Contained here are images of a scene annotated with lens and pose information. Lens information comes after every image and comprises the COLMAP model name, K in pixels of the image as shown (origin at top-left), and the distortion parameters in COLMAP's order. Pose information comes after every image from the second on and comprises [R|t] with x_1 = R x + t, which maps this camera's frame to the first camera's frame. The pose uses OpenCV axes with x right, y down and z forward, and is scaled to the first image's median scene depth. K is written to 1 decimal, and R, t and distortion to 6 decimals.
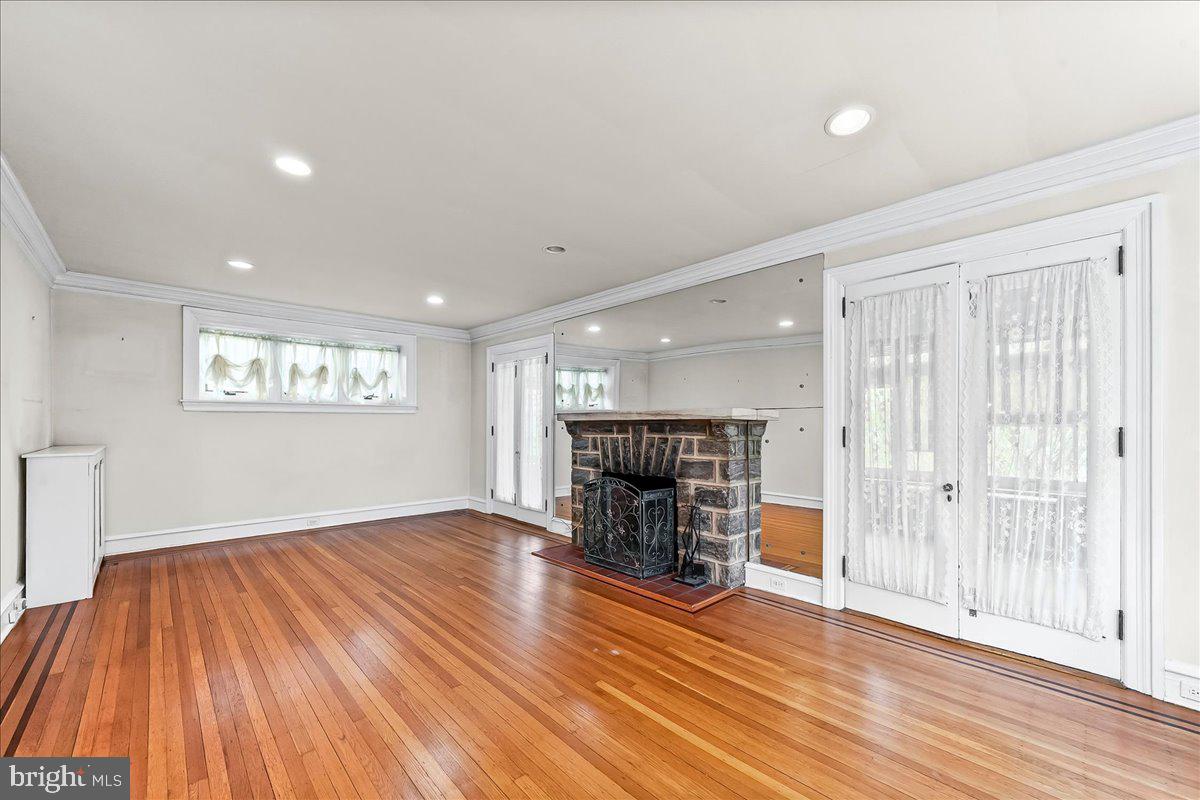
lens RADIAL K [[470.4, 0, 585.1], [0, 470.4, 426.4], [0, 0, 1]] dist [0.002411, 0.000142]
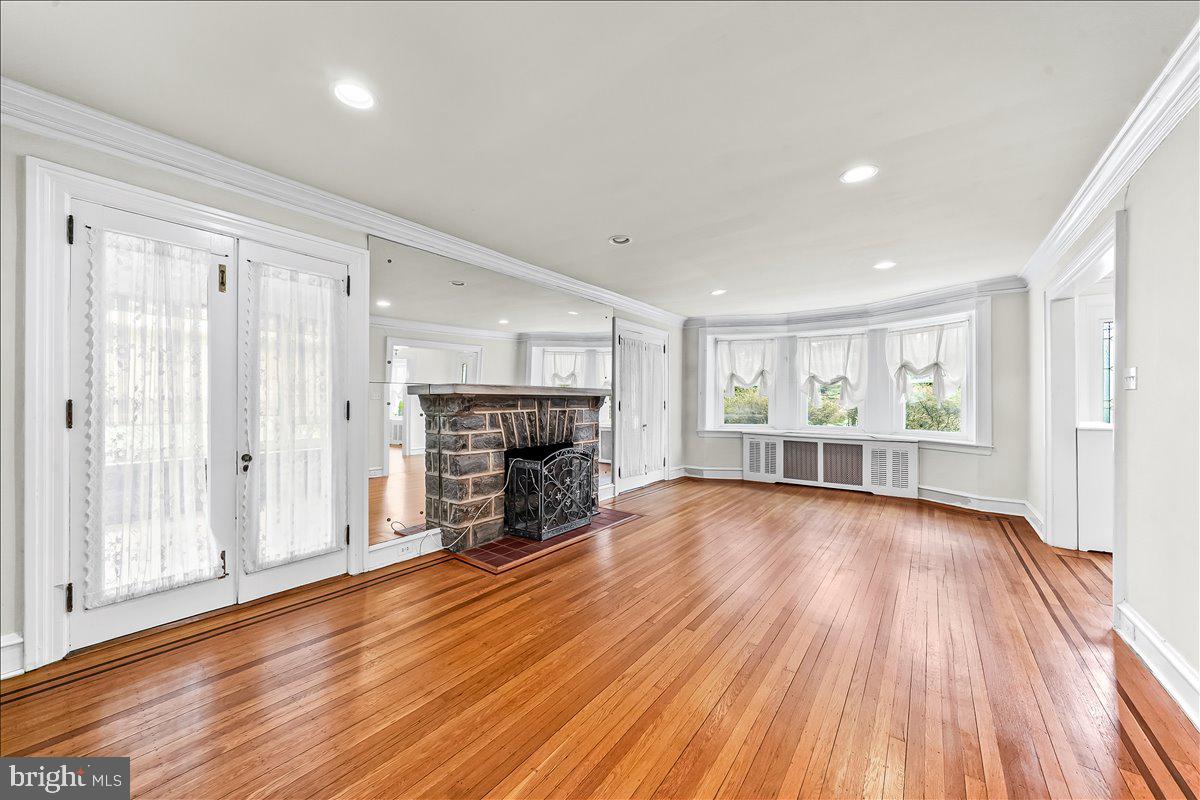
lens RADIAL K [[424.3, 0, 601.2], [0, 424.3, 403.0], [0, 0, 1]] dist [-0.002163, -0.000043]
pose [[-0.177105, -0.005089, 0.984179, -0.846984], [-0.000185, 0.999987, 0.005137, -0.000703], [-0.984192, 0.000728, -0.177103, 0.998884]]
